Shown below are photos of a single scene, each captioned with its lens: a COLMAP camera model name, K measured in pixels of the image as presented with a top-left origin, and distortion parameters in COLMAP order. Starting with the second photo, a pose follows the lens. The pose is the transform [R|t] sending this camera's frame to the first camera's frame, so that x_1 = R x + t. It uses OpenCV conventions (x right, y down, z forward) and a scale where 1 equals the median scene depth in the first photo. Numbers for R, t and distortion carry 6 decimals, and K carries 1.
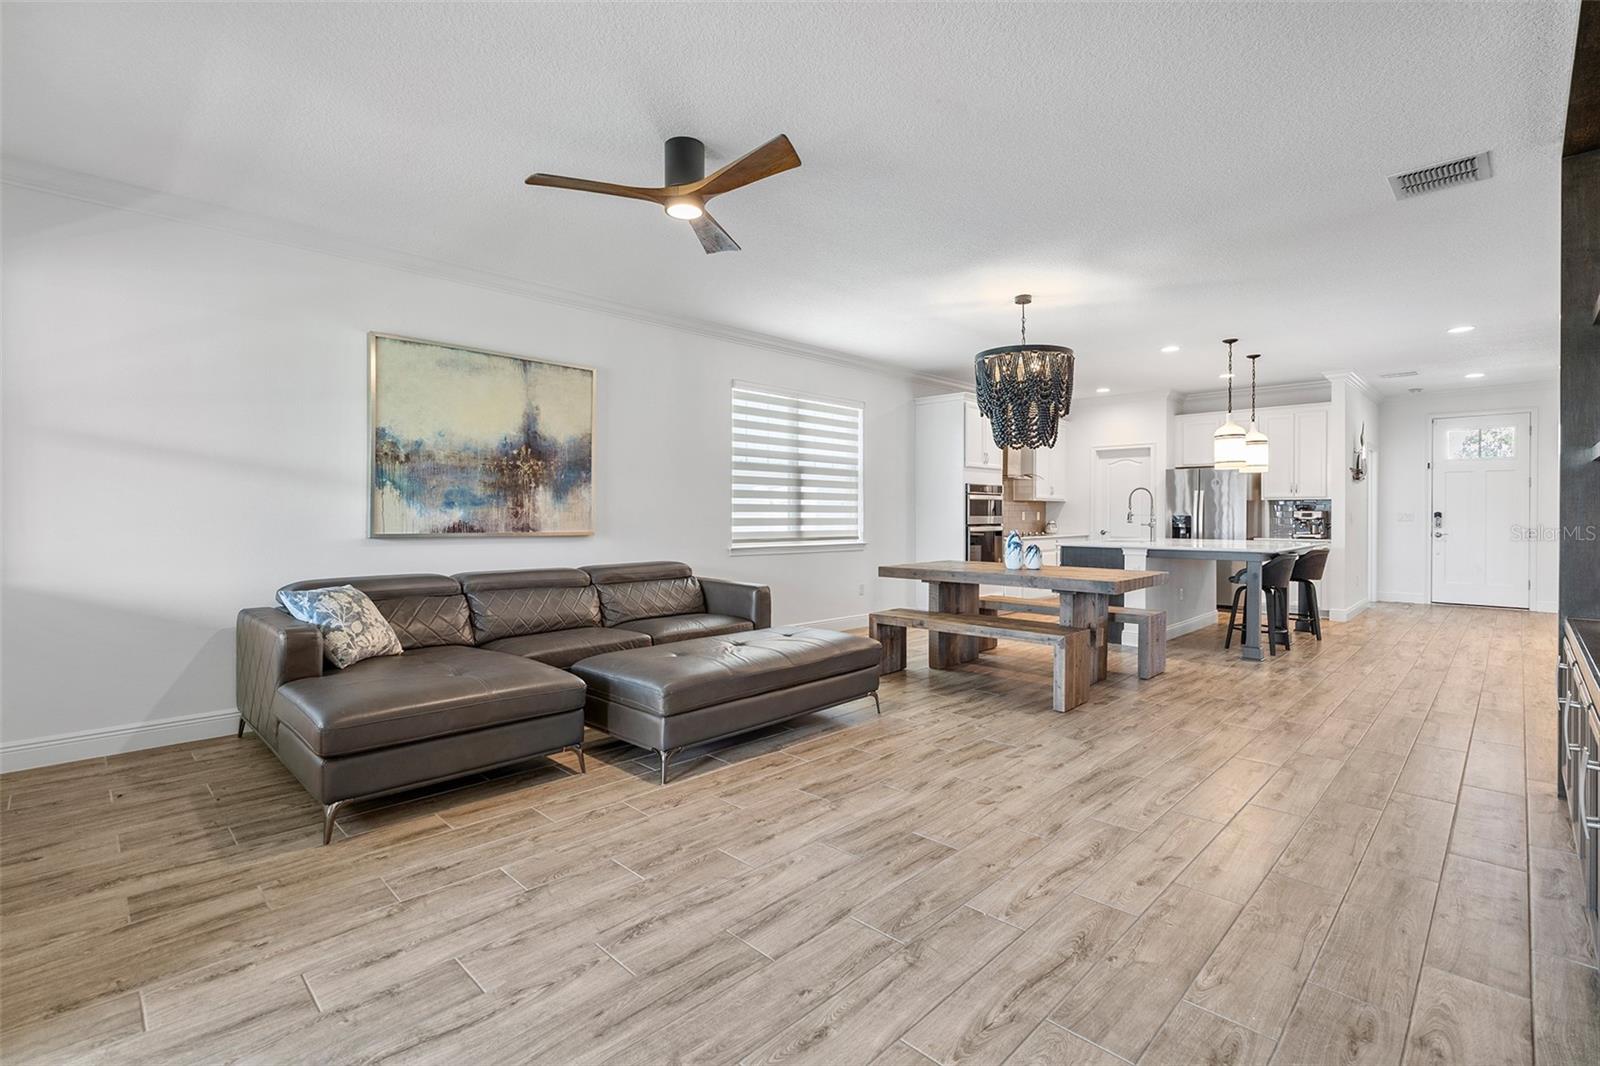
lens RADIAL K [[724.9, 0, 801.2], [0, 724.9, 516.6], [0, 0, 1]] dist [-0.001267, 0.000228]
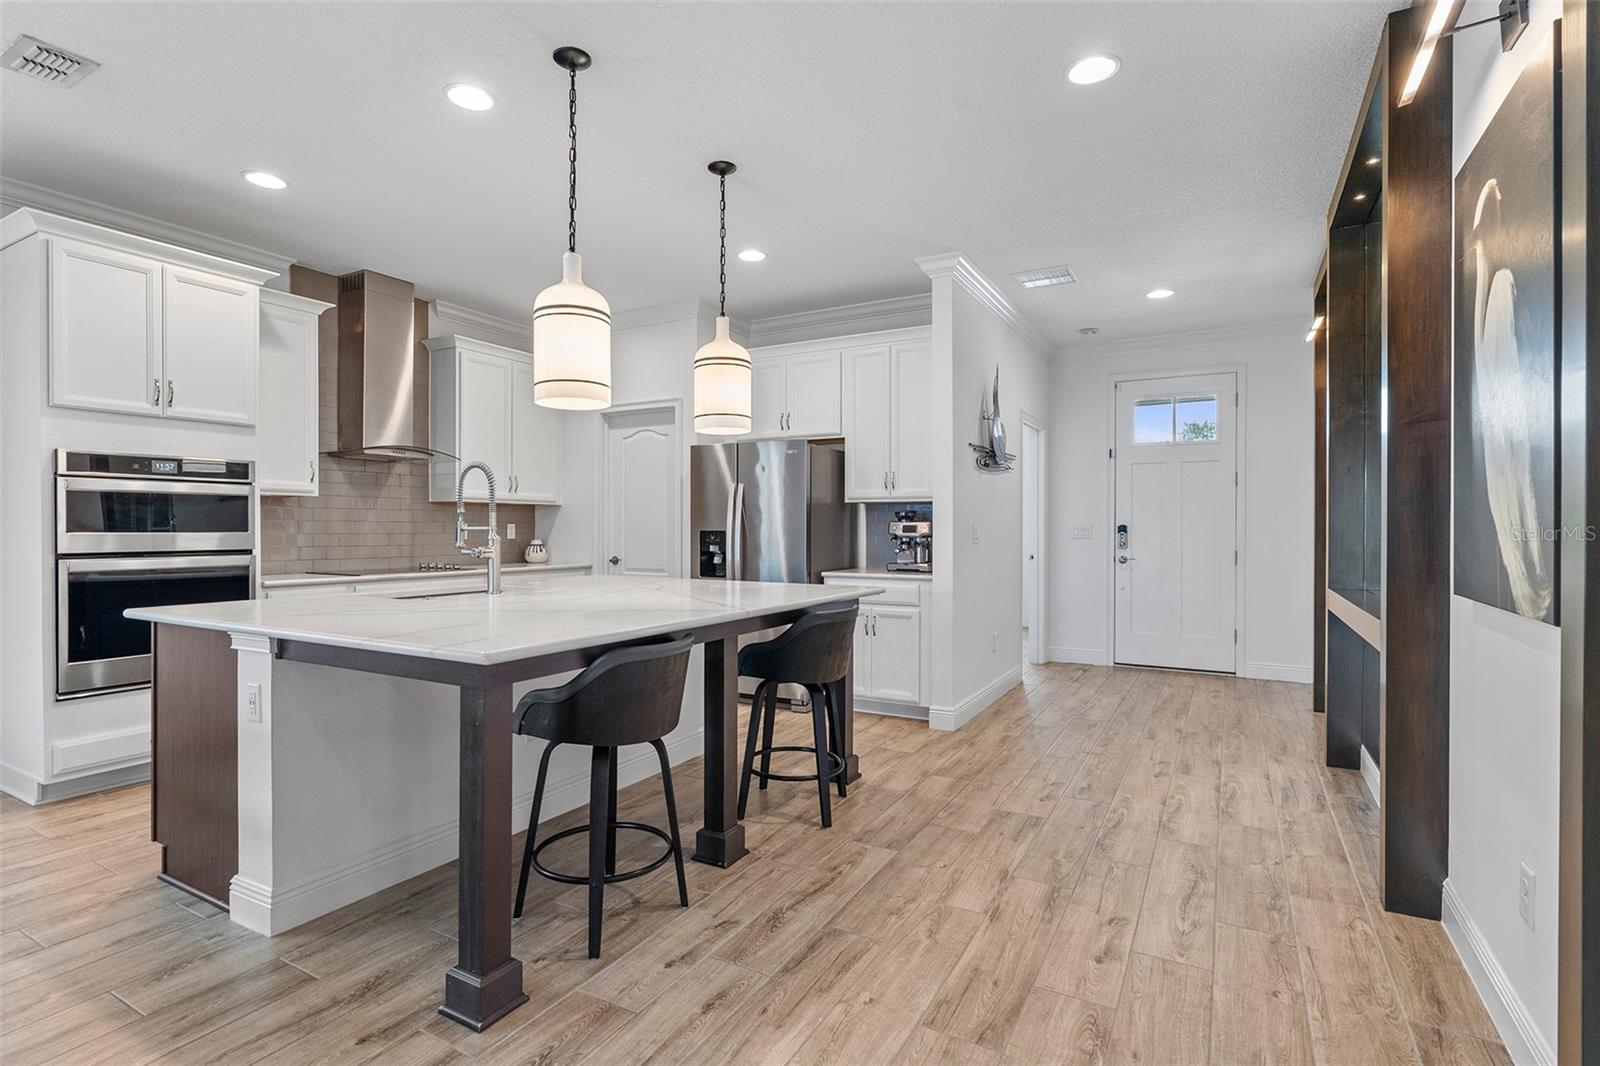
lens RADIAL K [[771.3, 0, 798.8], [0, 771.3, 530.5], [0, 0, 1]] dist [-0.006223, 0.001576]
pose [[0.964518, -0.000959, 0.264016, 0.562319], [0.001238, 0.999999, -0.000891, -0.000996], [-0.264015, 0.001186, 0.964518, 0.553164]]
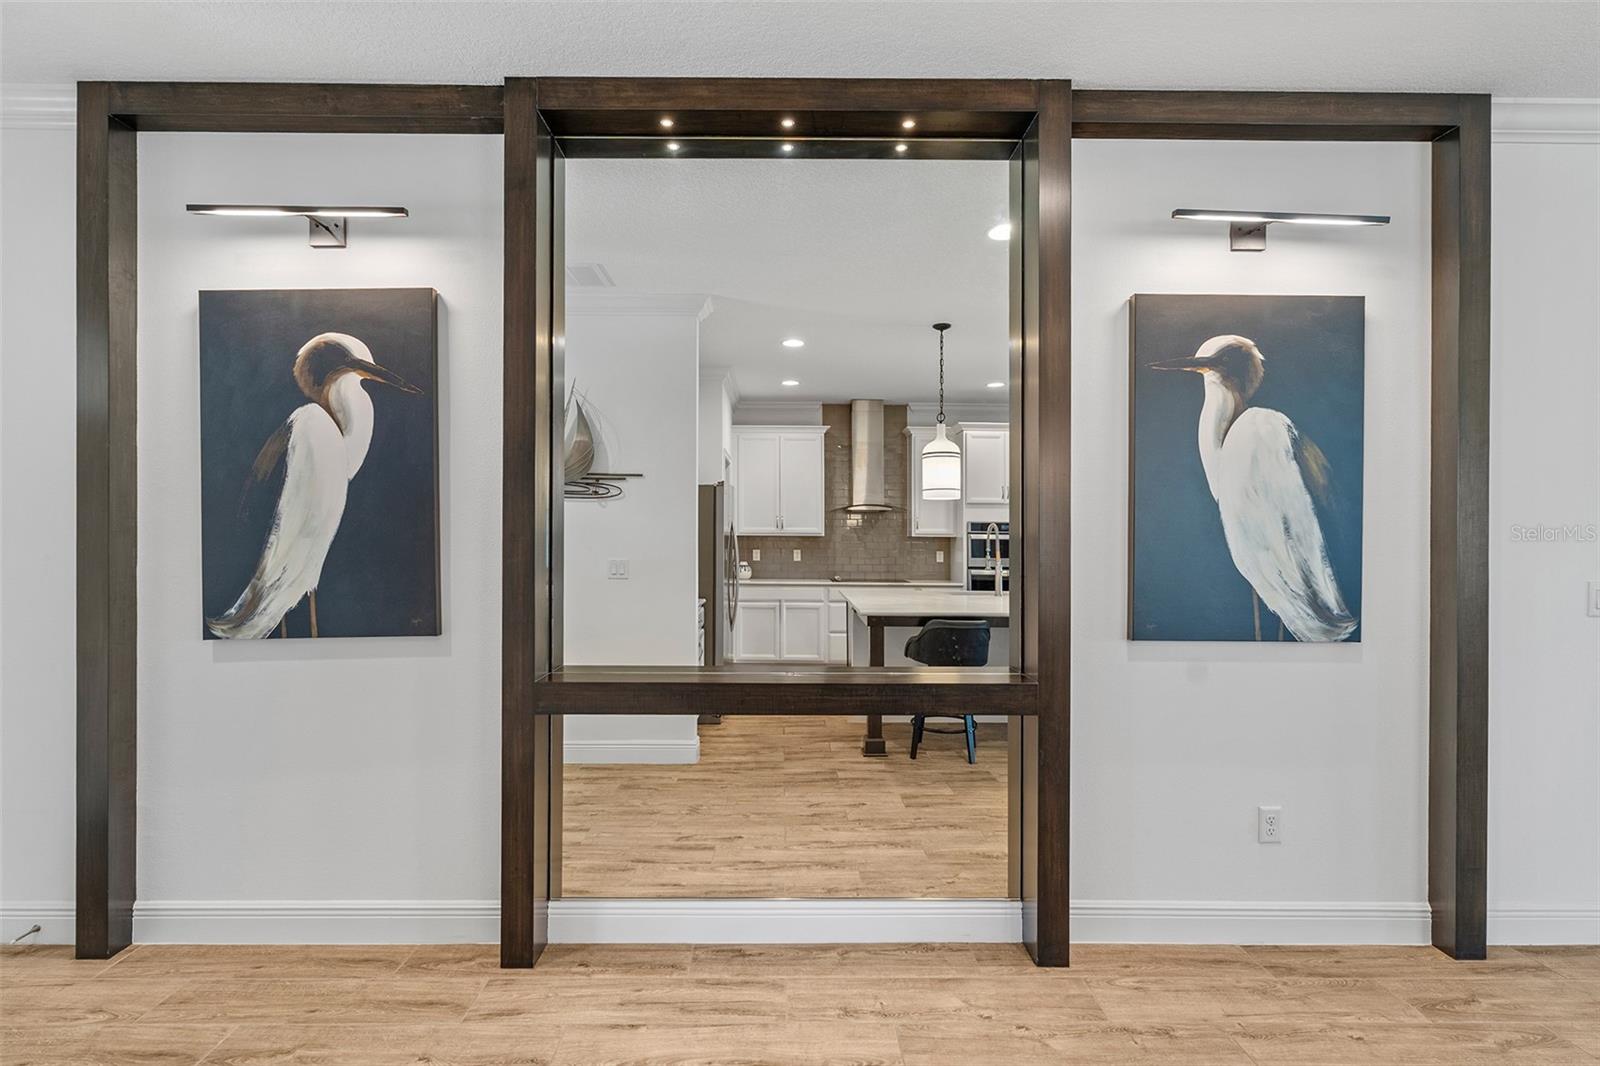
lens RADIAL K [[735.7, 0, 792.3], [0, 735.7, 533.7], [0, 0, 1]] dist [-0.001370, 0.000584]
pose [[-0.708183, -0.003401, 0.706020, 0.758107], [-0.001026, 0.999992, 0.003788, -0.027125], [-0.706028, 0.001959, -0.708182, 1.129741]]
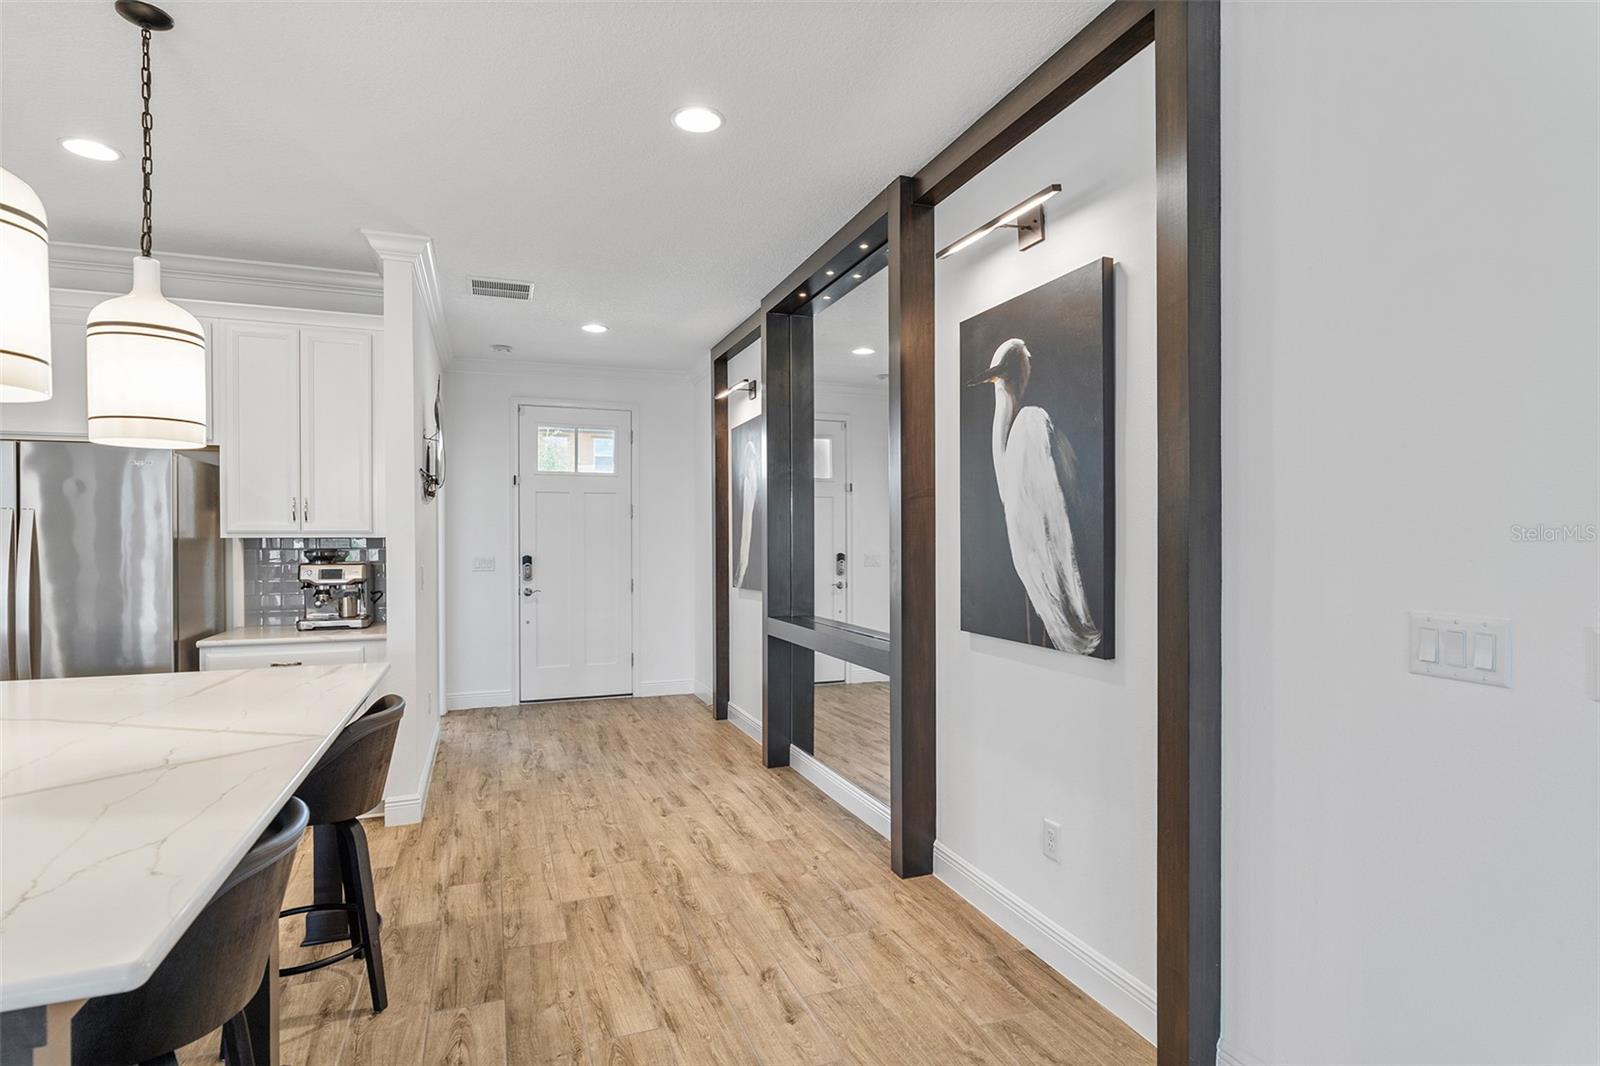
lens RADIAL K [[812.7, 0, 799.1], [0, 812.7, 543.2], [0, 0, 1]] dist [-0.003939, -0.000140]
pose [[0.416203, -0.008407, 0.909233, 0.463504], [0.008525, 0.999949, 0.005343, -0.025070], [-0.909232, 0.005527, 0.416254, 0.673612]]
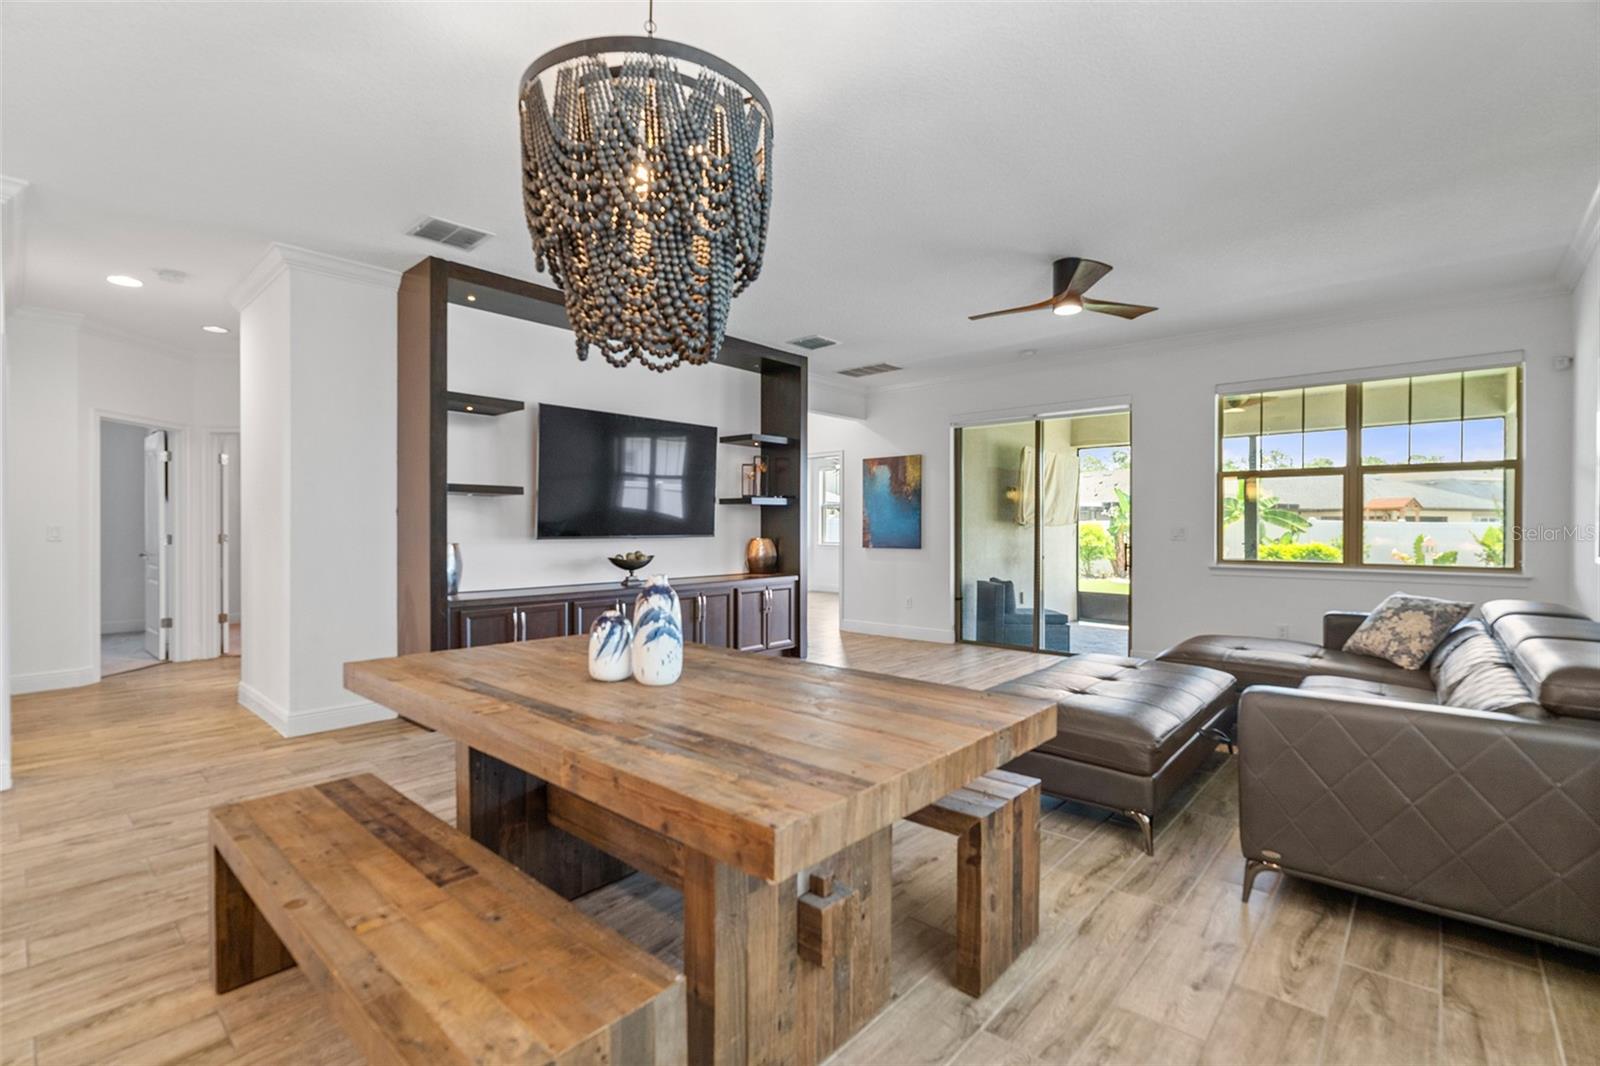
lens RADIAL K [[720.9, 0, 793.7], [0, 720.9, 529.9], [0, 0, 1]] dist [-0.006596, 0.000953]
pose [[-0.999038, -0.003421, -0.043726, 0.185983], [-0.003726, 0.999969, 0.006882, -0.004562], [0.043701, 0.007039, -0.999020, 1.044430]]
